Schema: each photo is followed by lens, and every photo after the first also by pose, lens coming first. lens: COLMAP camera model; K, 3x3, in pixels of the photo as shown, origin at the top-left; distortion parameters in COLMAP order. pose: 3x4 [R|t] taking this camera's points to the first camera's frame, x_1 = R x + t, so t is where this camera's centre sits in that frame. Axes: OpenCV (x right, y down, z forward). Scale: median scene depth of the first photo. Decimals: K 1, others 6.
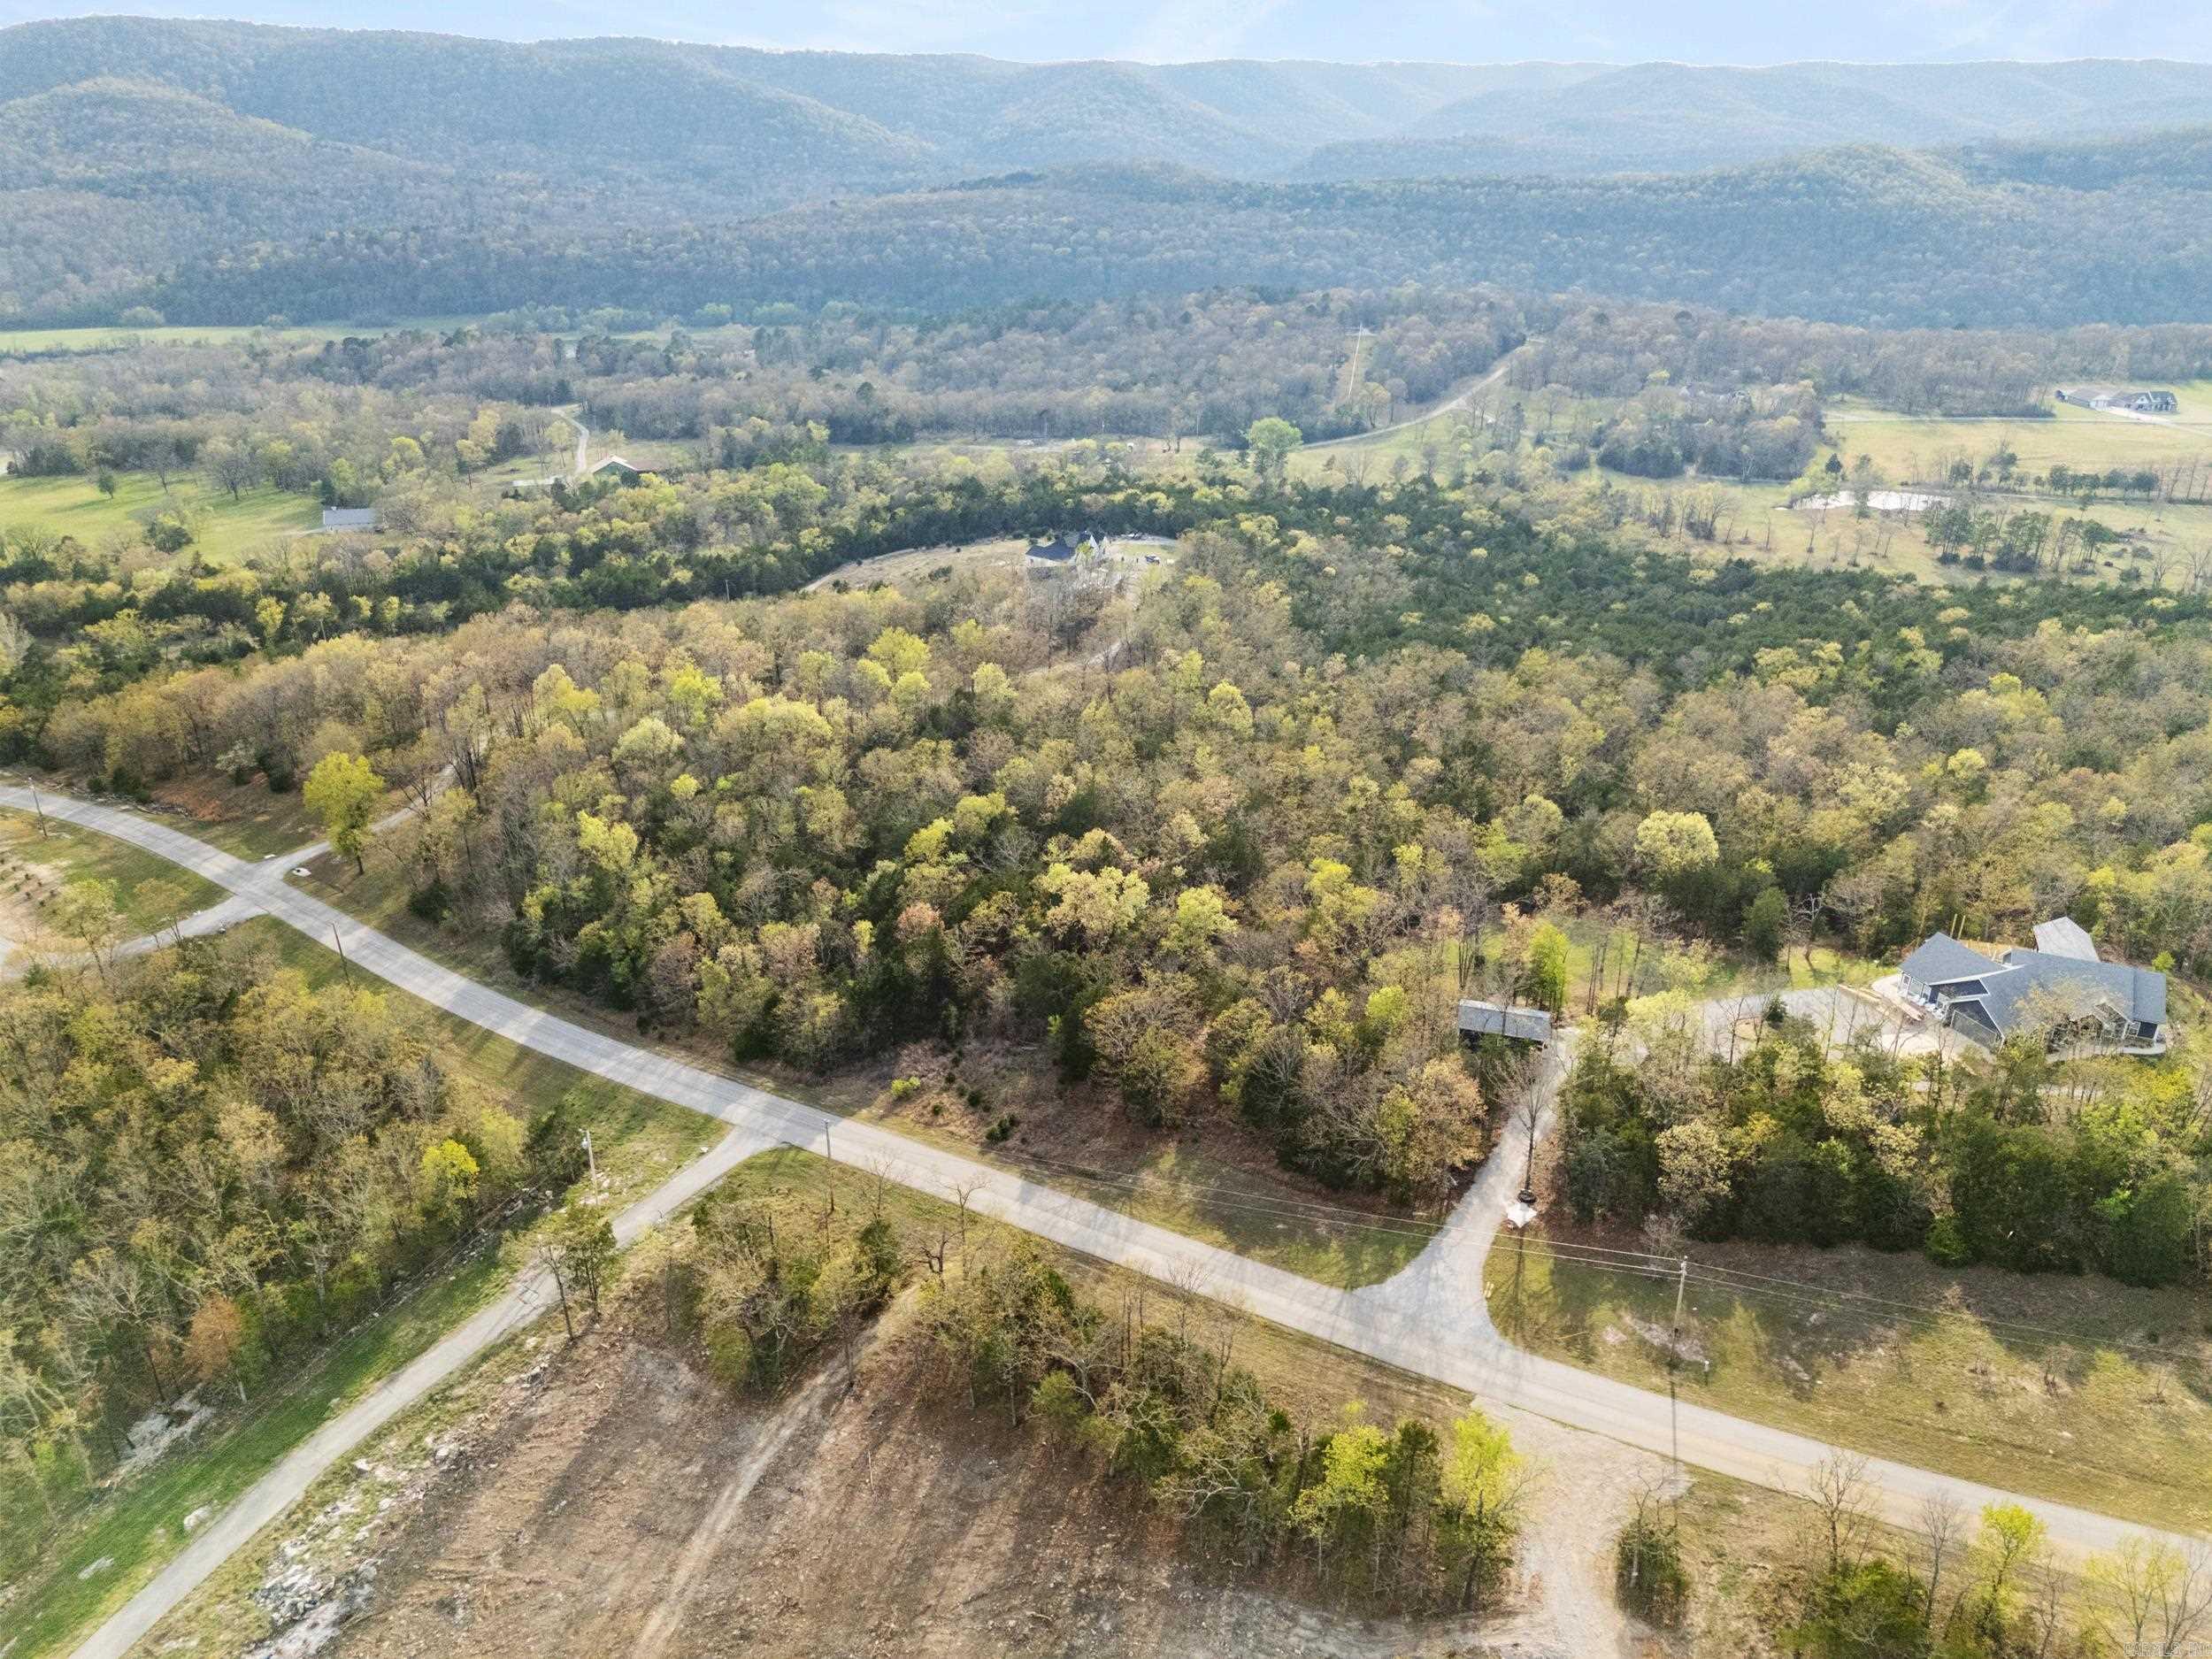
lens RADIAL K [[1634.4, 0, 1097.8], [0, 1634.4, 818.7], [0, 0, 1]] dist [0.071025, -0.062675]
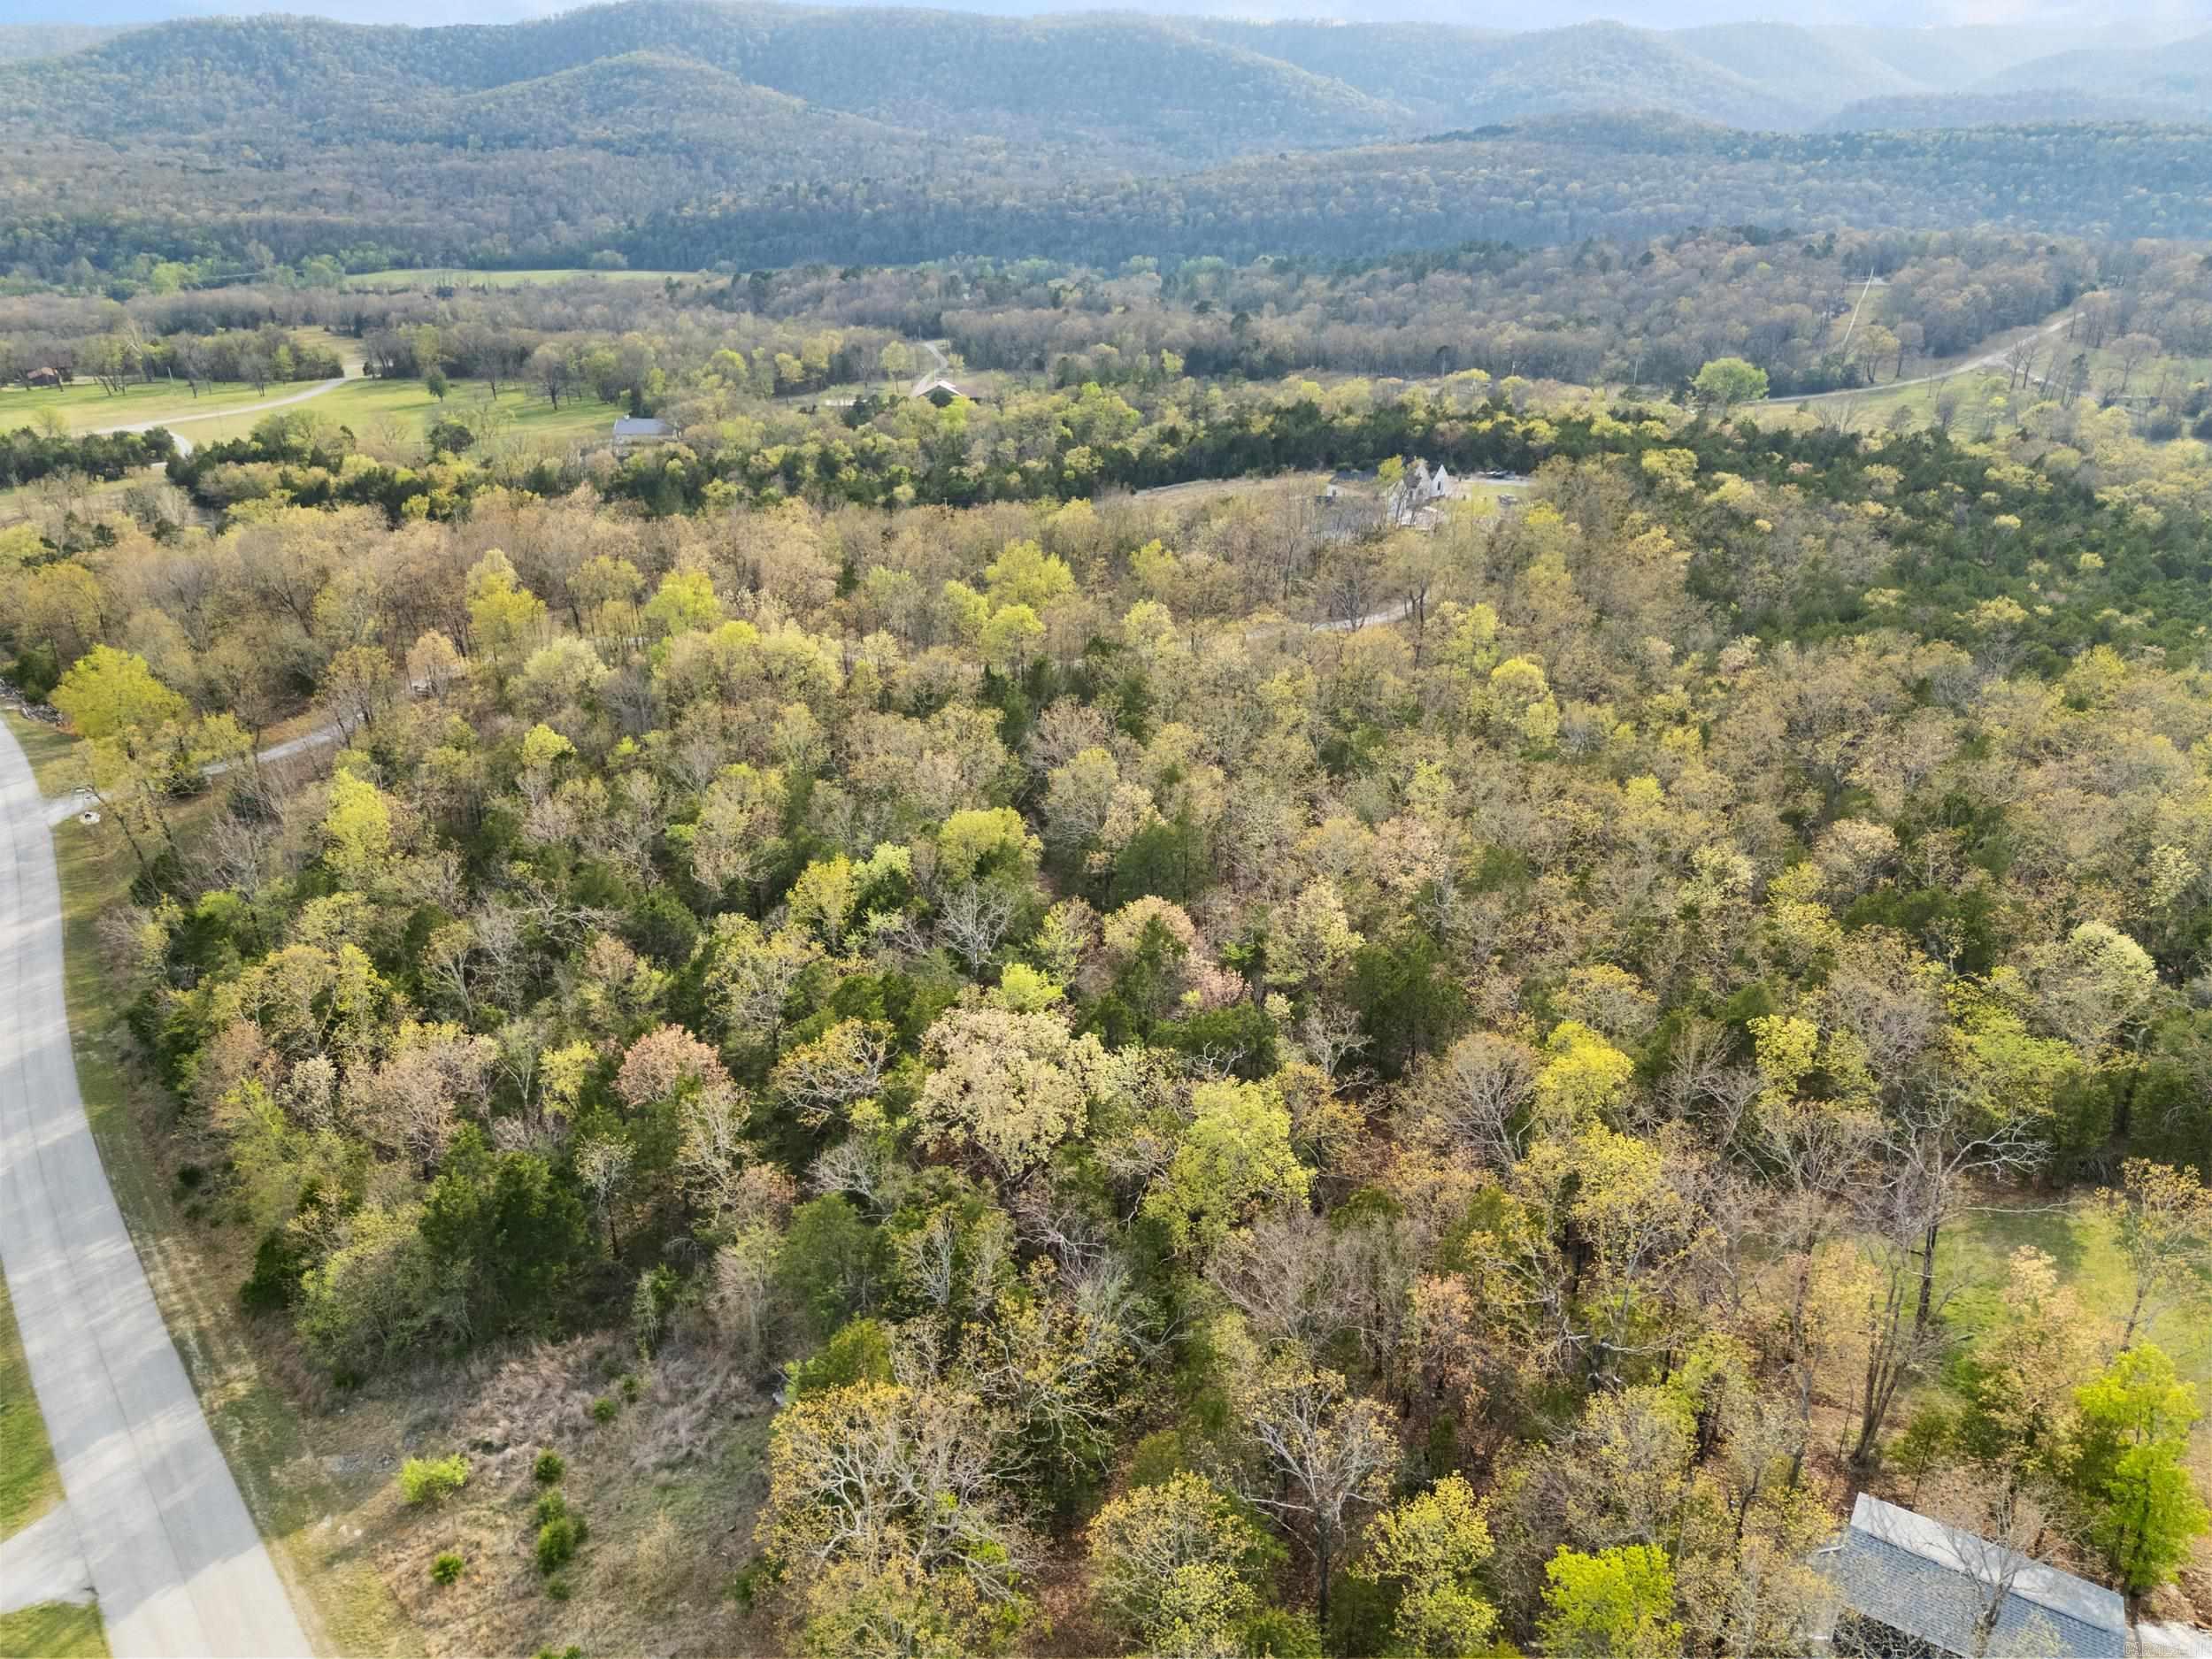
lens RADIAL K [[1634.4, 0, 1097.8], [0, 1634.4, 818.7], [0, 0, 1]] dist [0.071025, -0.062675]
pose [[0.962697, 0.102730, -0.250322, 0.048404], [-0.101054, 0.994688, 0.019573, -0.011904], [0.251004, 0.006454, 0.967965, 0.213883]]
